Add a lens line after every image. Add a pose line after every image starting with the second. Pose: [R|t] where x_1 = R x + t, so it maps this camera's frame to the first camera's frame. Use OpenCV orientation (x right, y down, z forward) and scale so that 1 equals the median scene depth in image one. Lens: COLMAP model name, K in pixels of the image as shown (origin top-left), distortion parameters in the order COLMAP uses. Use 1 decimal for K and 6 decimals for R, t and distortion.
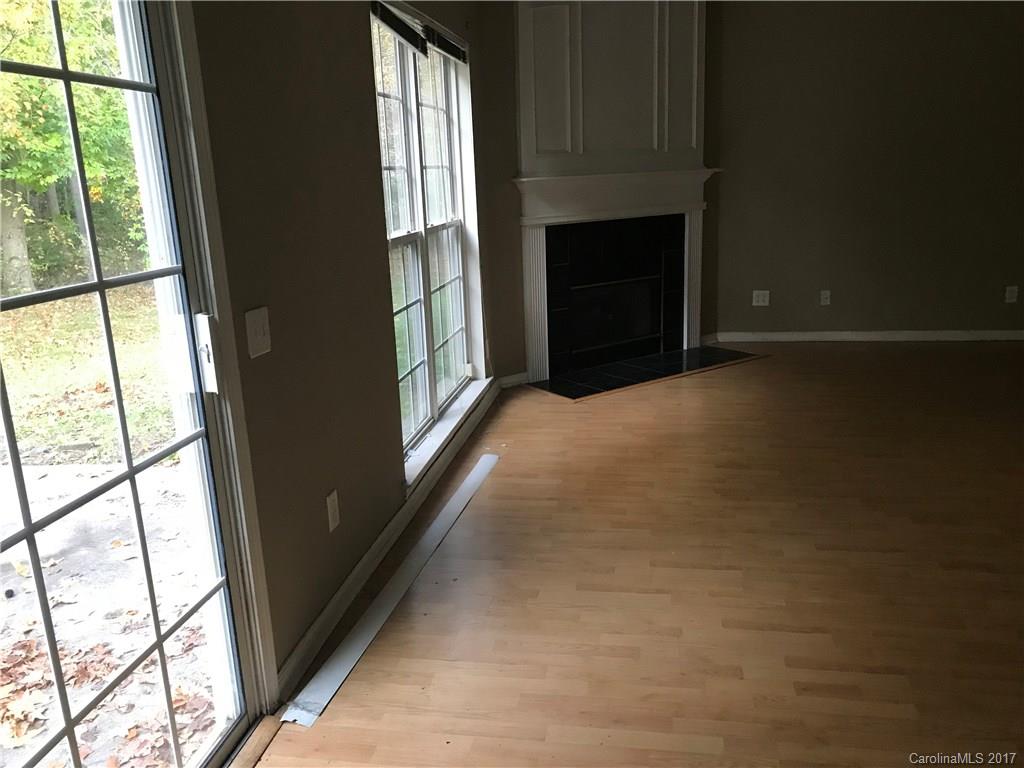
lens RADIAL K [[835.8, 0, 499.6], [0, 835.8, 384.5], [0, 0, 1]] dist [0.007982, 0.004527]
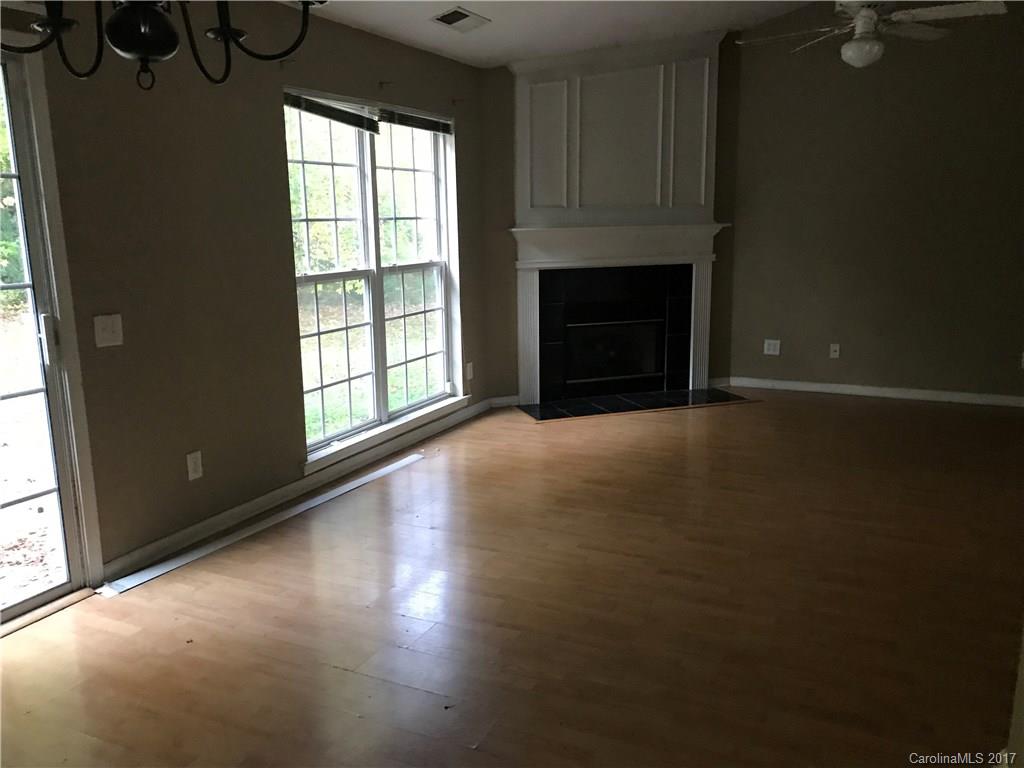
lens RADIAL K [[832.7, 0, 515.0], [0, 832.7, 382.1], [0, 0, 1]] dist [0.030025, -0.043780]
pose [[0.963378, 0.079399, -0.256124, 0.341939], [-0.090934, 0.995294, -0.033494, 0.005944], [0.252259, 0.055557, 0.966064, -0.111775]]
